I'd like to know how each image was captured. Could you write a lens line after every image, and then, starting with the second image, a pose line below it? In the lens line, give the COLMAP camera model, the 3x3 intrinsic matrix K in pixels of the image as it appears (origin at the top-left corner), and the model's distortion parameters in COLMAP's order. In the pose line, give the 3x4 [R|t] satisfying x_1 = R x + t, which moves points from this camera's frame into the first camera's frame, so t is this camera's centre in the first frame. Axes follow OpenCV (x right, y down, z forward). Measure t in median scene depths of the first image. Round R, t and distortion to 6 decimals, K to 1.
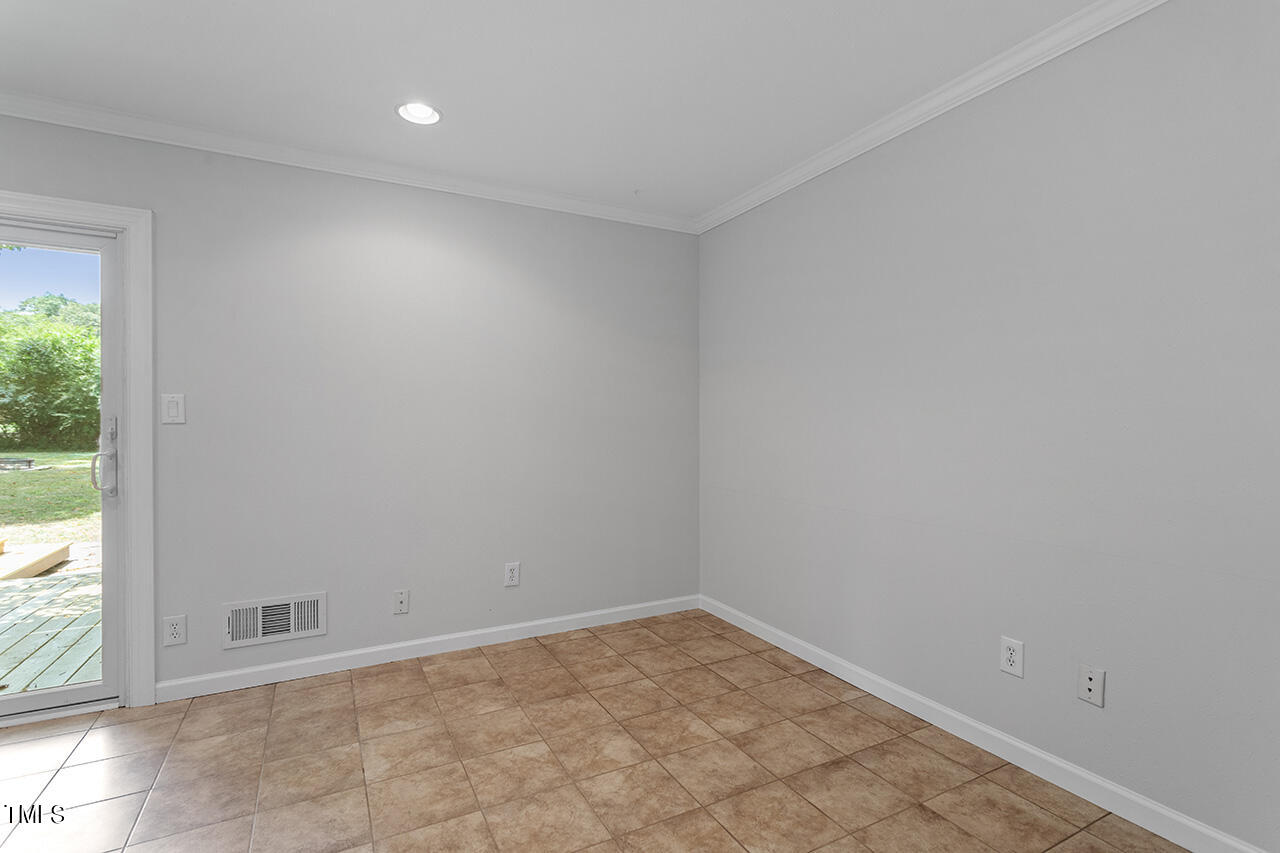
lens RADIAL K [[610.0, 0, 647.2], [0, 610.0, 423.1], [0, 0, 1]] dist [0.004485, -0.000054]
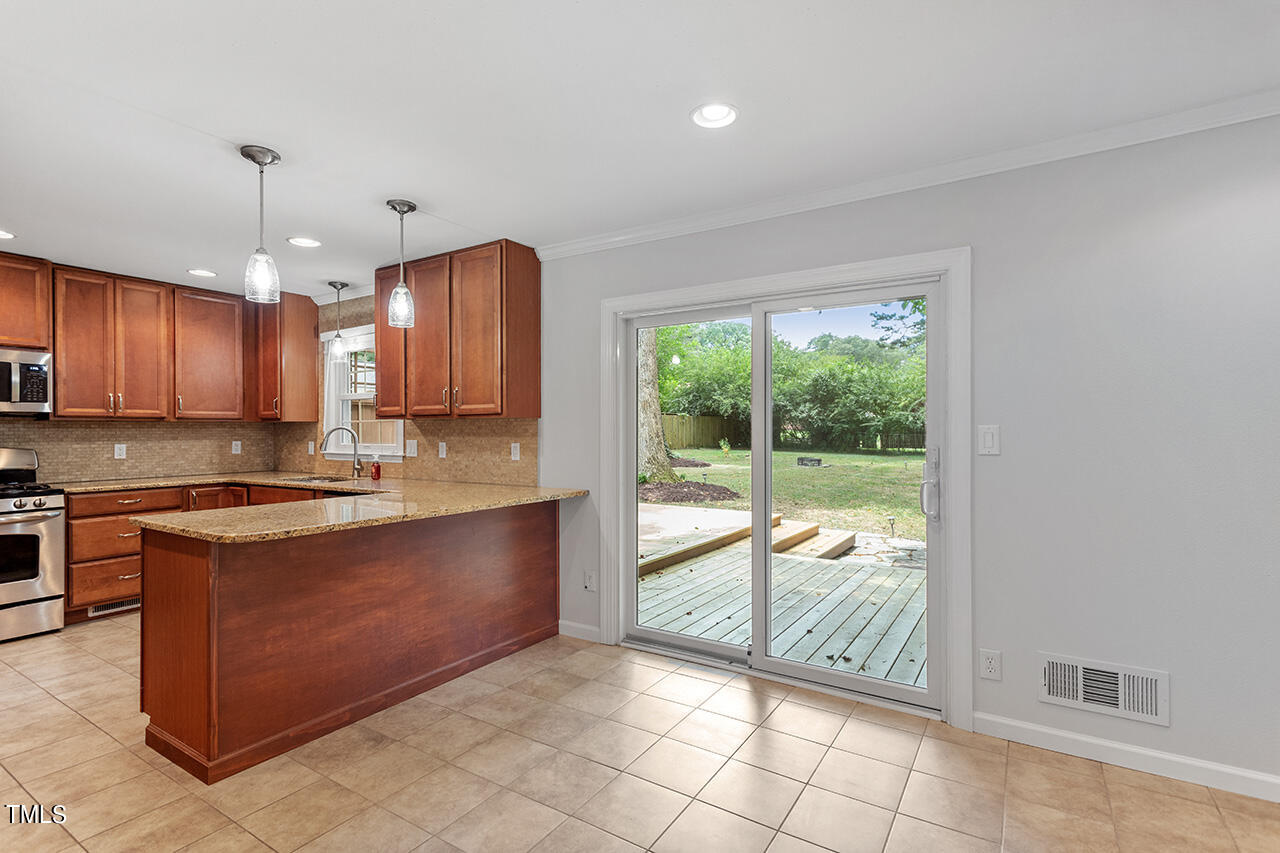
lens RADIAL K [[610.0, 0, 646.7], [0, 610.0, 421.0], [0, 0, 1]] dist [0.004485, -0.000054]
pose [[0.495458, -0.012072, -0.868548, -0.178760], [0.000622, 0.999908, -0.013544, -0.038592], [0.868632, 0.006170, 0.495420, 0.028044]]
